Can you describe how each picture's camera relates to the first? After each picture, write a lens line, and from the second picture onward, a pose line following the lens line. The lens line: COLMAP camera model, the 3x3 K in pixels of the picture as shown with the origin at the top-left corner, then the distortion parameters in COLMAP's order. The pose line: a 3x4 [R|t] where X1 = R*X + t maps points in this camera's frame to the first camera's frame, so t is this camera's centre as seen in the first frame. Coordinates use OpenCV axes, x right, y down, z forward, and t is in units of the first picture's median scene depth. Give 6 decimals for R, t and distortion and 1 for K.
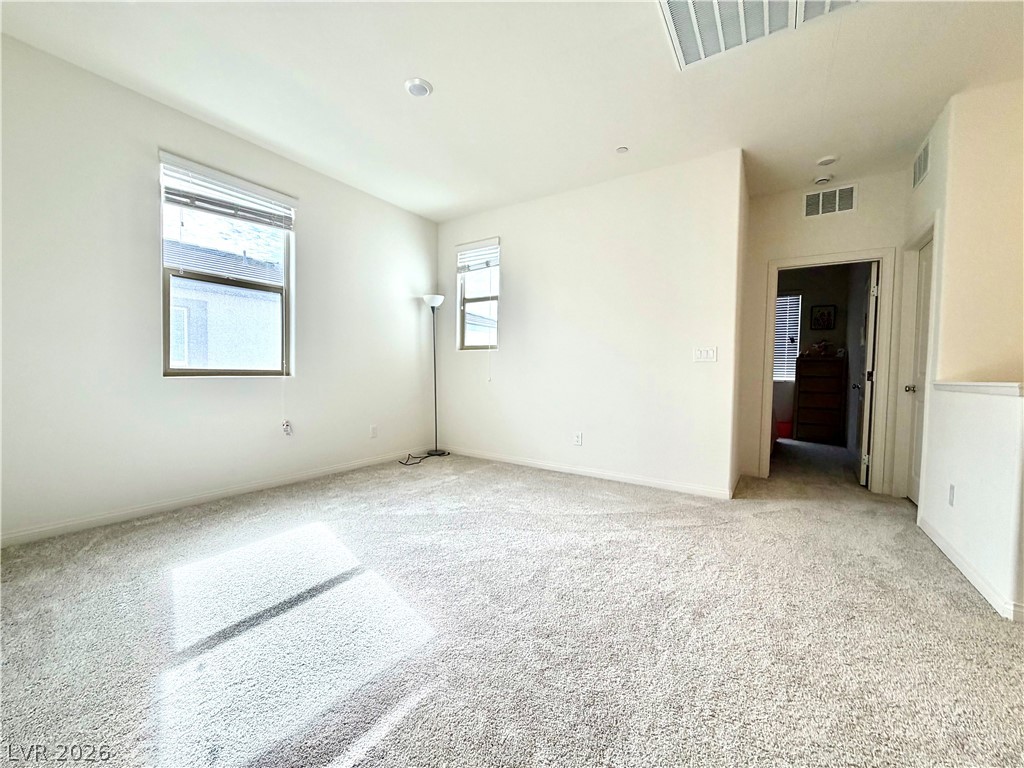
lens RADIAL K [[408.8, 0, 508.9], [0, 408.8, 384.2], [0, 0, 1]] dist [0.001259, 0.000316]
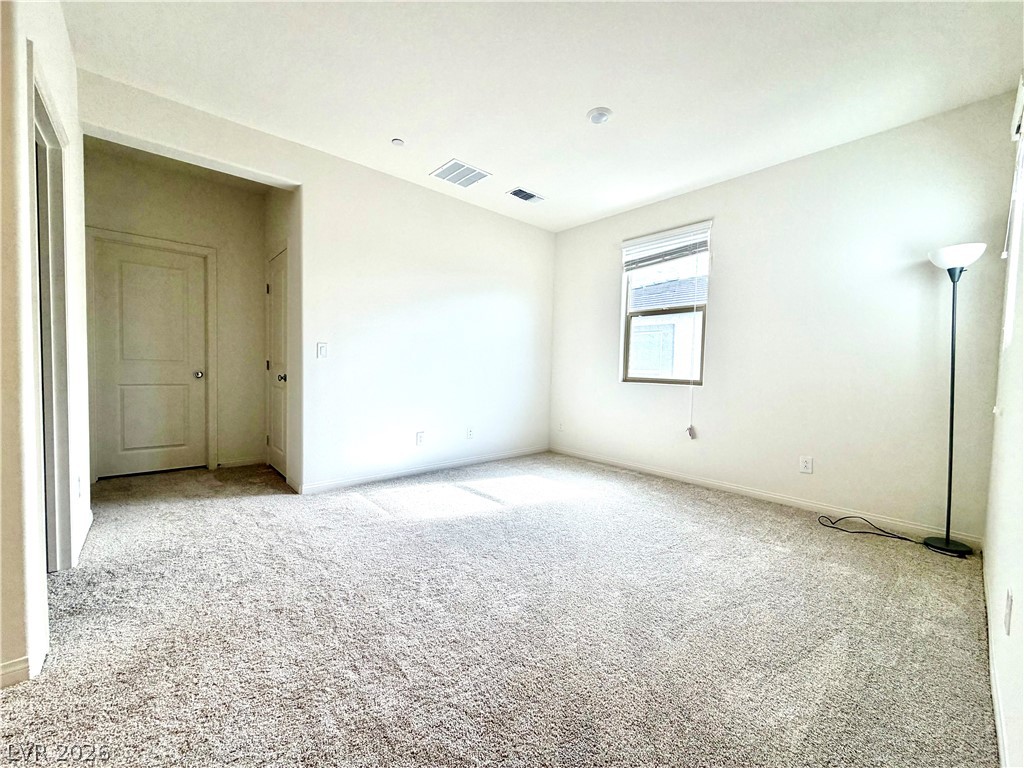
lens RADIAL K [[408.8, 0, 508.9], [0, 408.8, 384.2], [0, 0, 1]] dist [0.001259, 0.000316]
pose [[-0.252260, 0.017790, -0.967496, 0.703439], [-0.060564, 0.997580, 0.034134, -0.031967], [0.965762, 0.067206, -0.250572, 0.851133]]
